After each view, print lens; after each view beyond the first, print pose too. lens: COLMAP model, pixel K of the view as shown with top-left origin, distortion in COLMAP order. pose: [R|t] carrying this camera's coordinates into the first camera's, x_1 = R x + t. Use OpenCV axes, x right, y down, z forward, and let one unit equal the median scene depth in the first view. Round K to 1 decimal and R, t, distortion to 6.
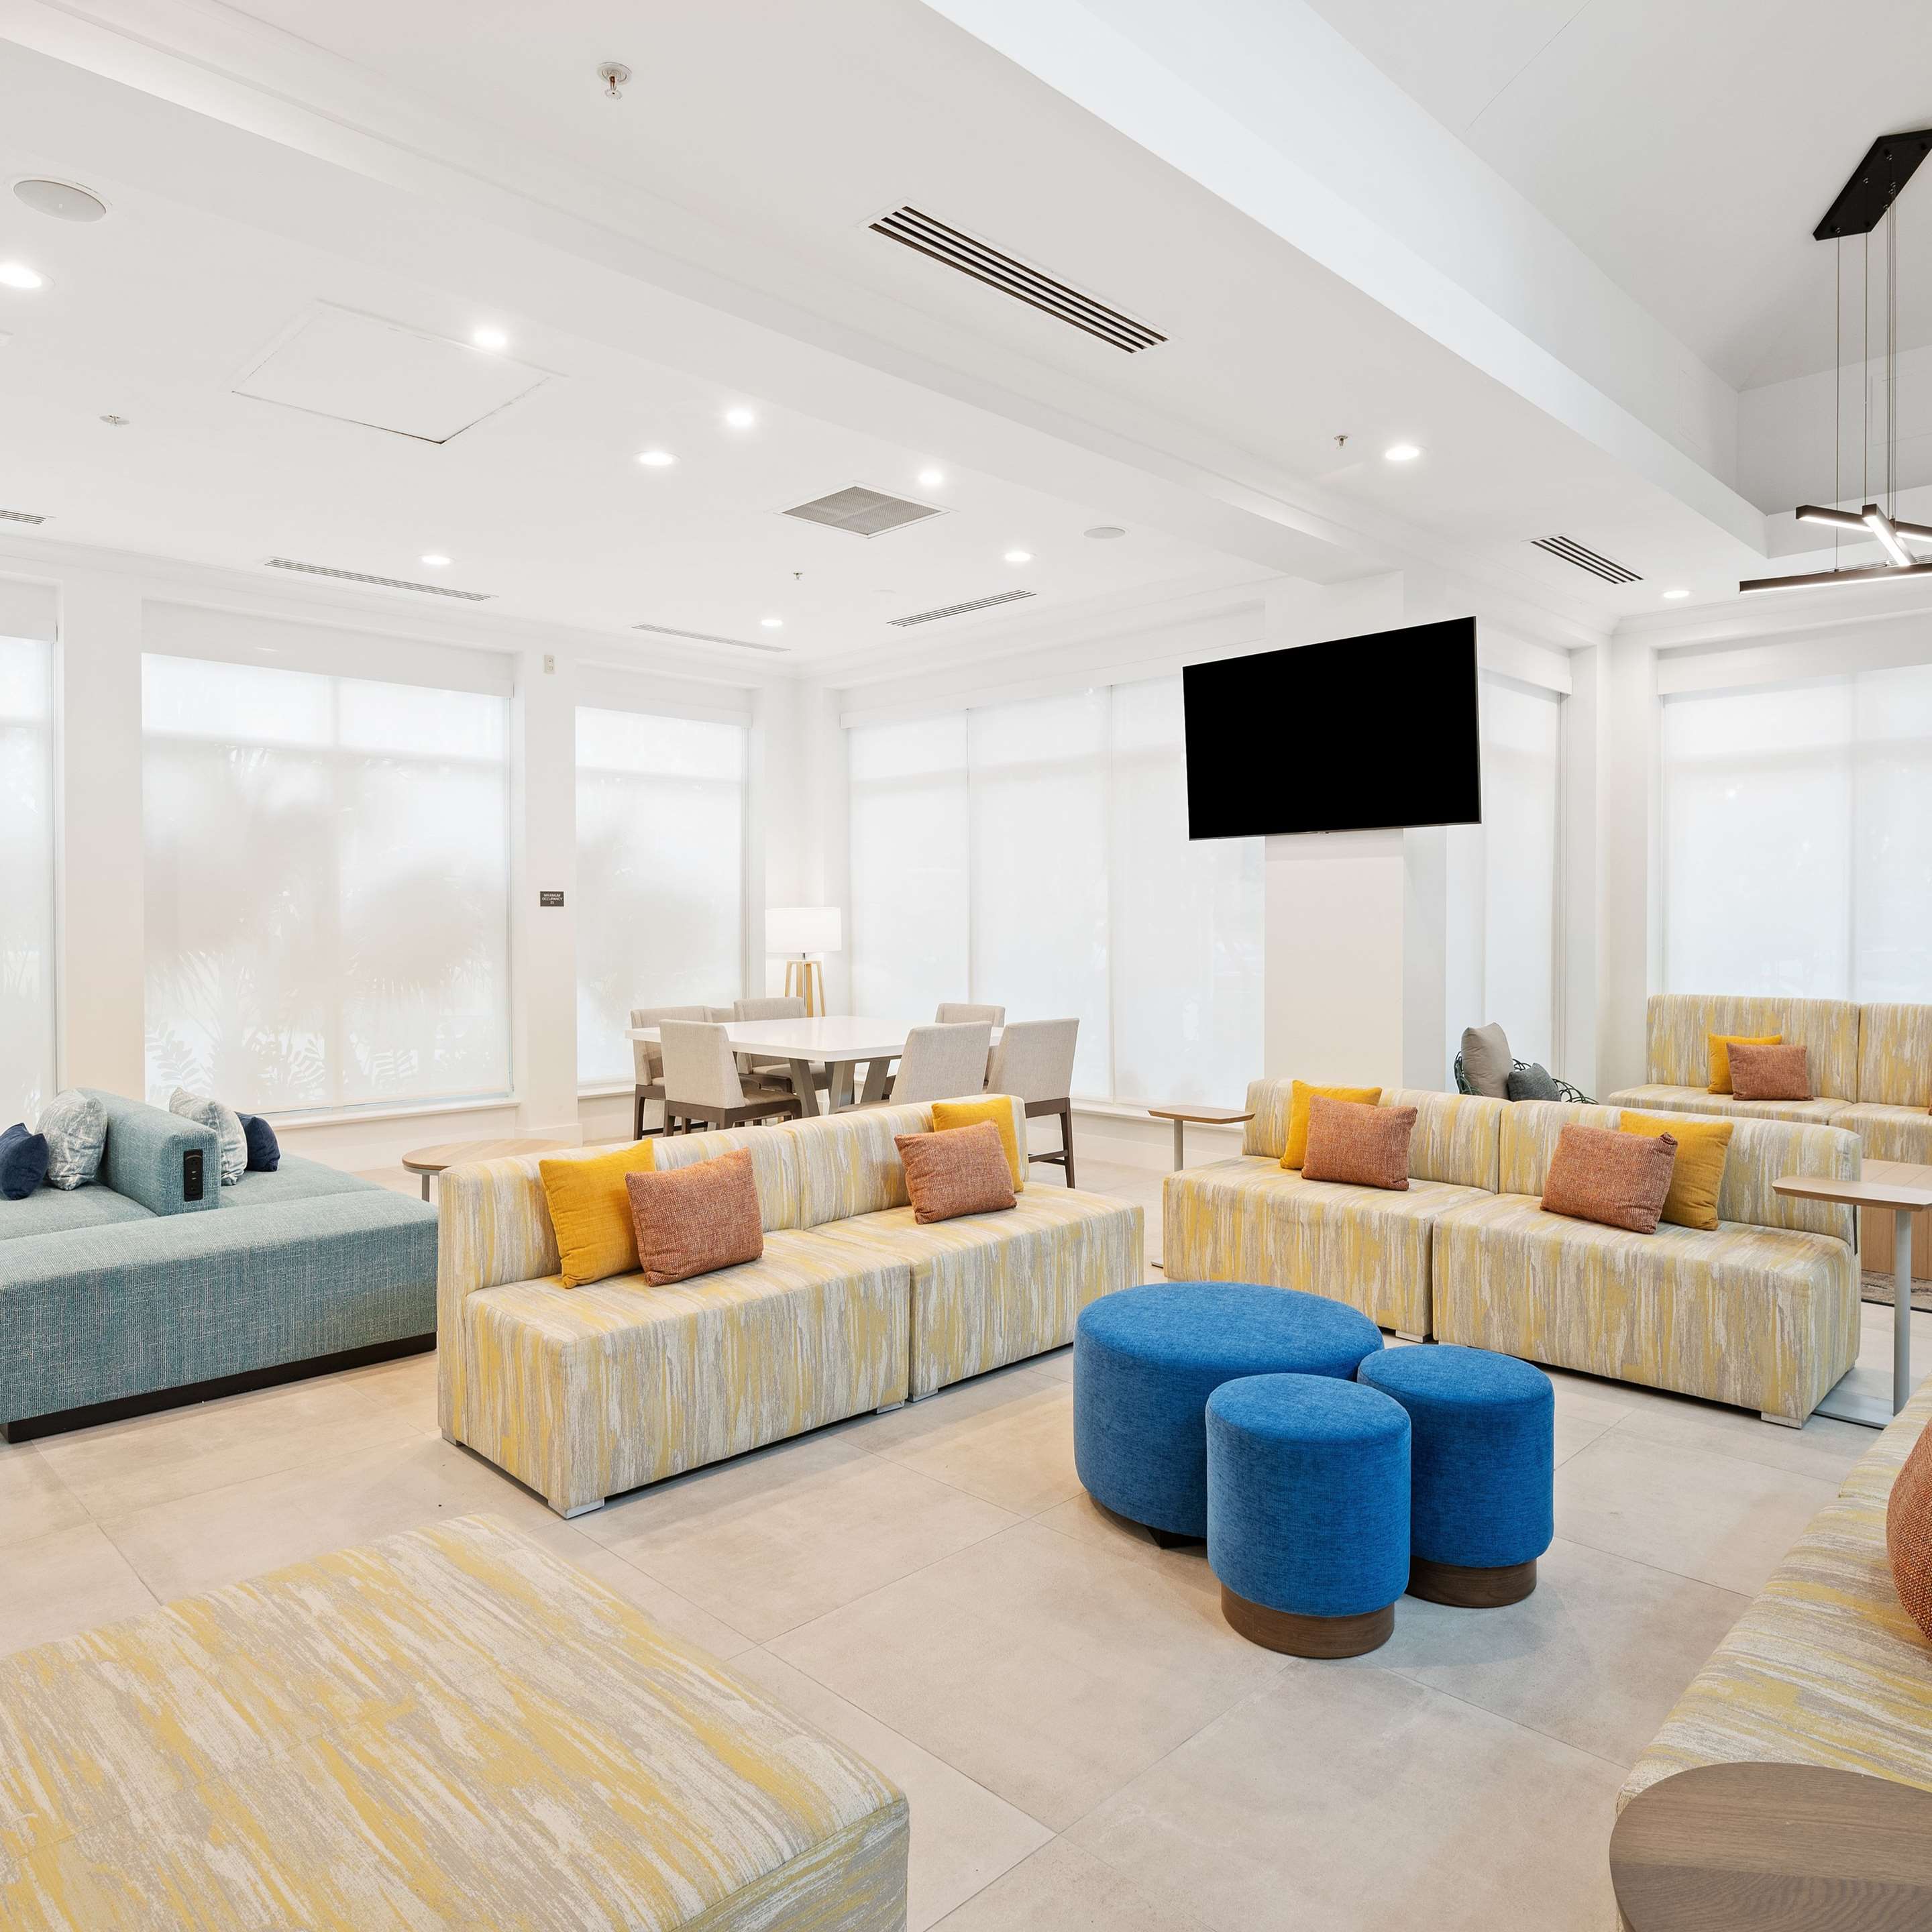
lens RADIAL K [[1350.1, 0, 967.7], [0, 1350.1, 946.0], [0, 0, 1]] dist [-0.006092, -0.005629]
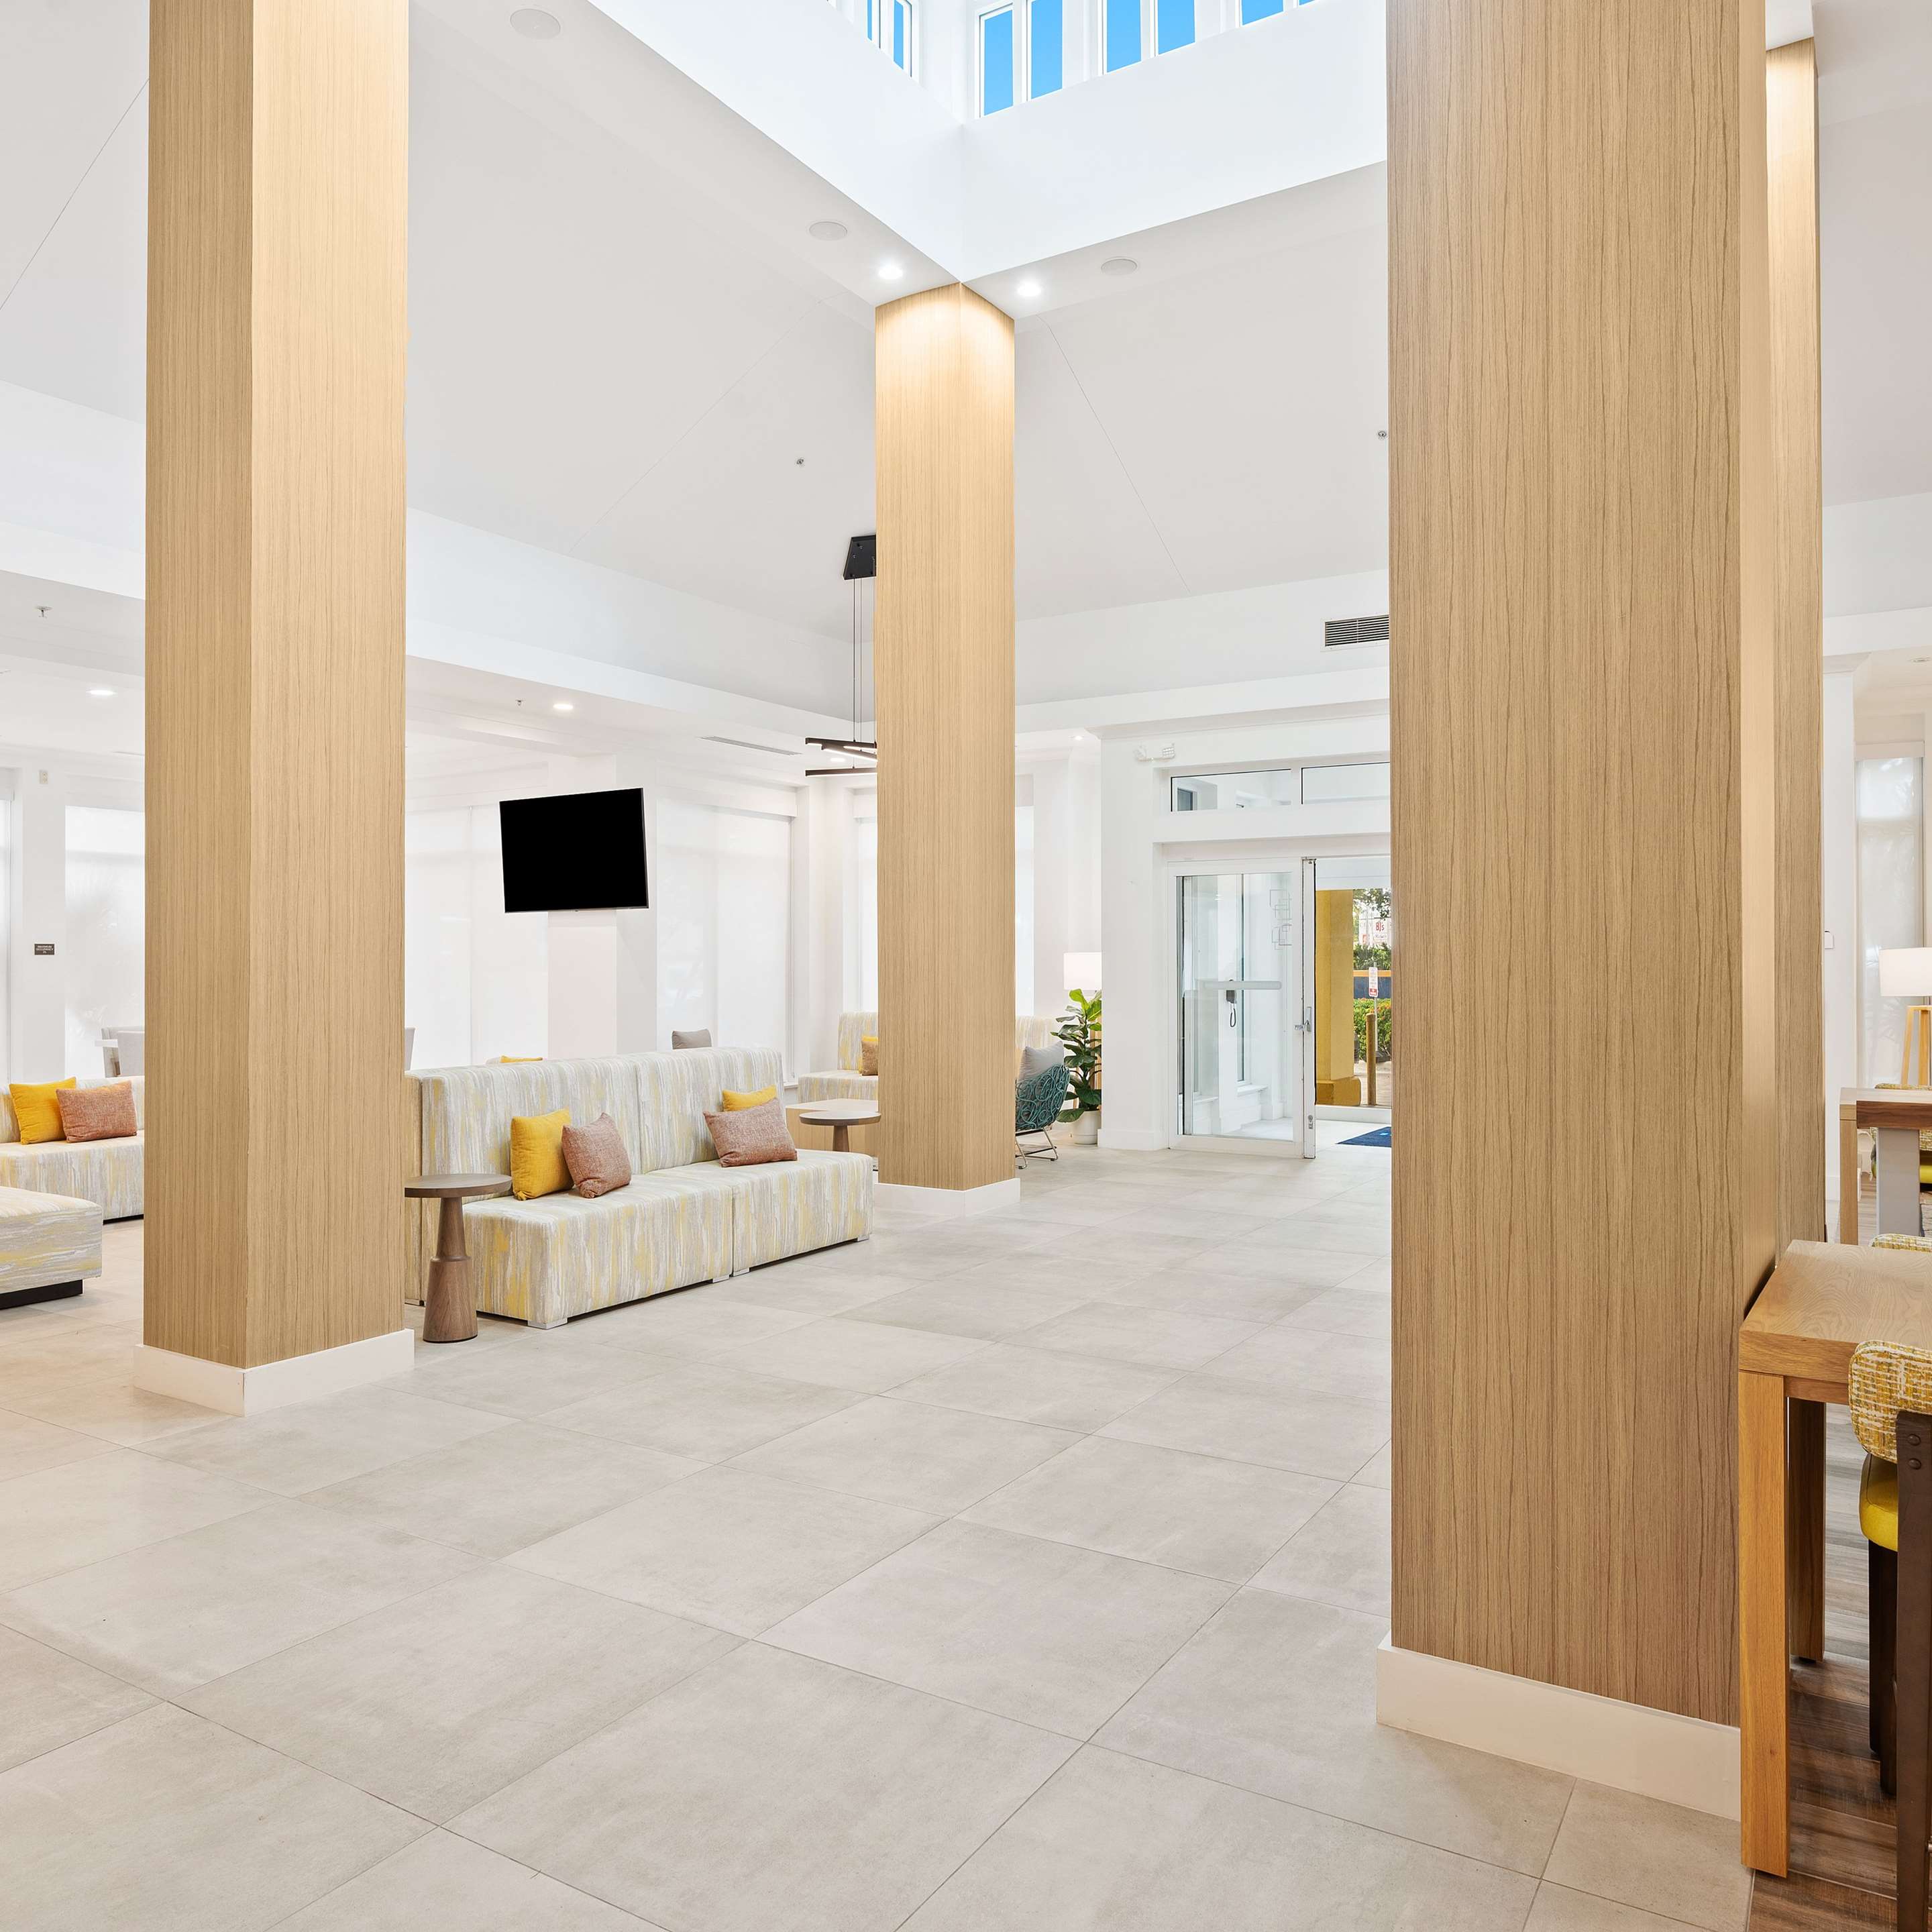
lens RADIAL K [[1468.6, 0, 993.3], [0, 1468.6, 960.0], [0, 0, 1]] dist [0.000289, -0.007085]
pose [[0.969036, 0.000018, 0.246920, 0.307758], [0.005025, 0.999791, -0.019793, 0.012011], [-0.246869, 0.020421, 0.968834, -0.810746]]
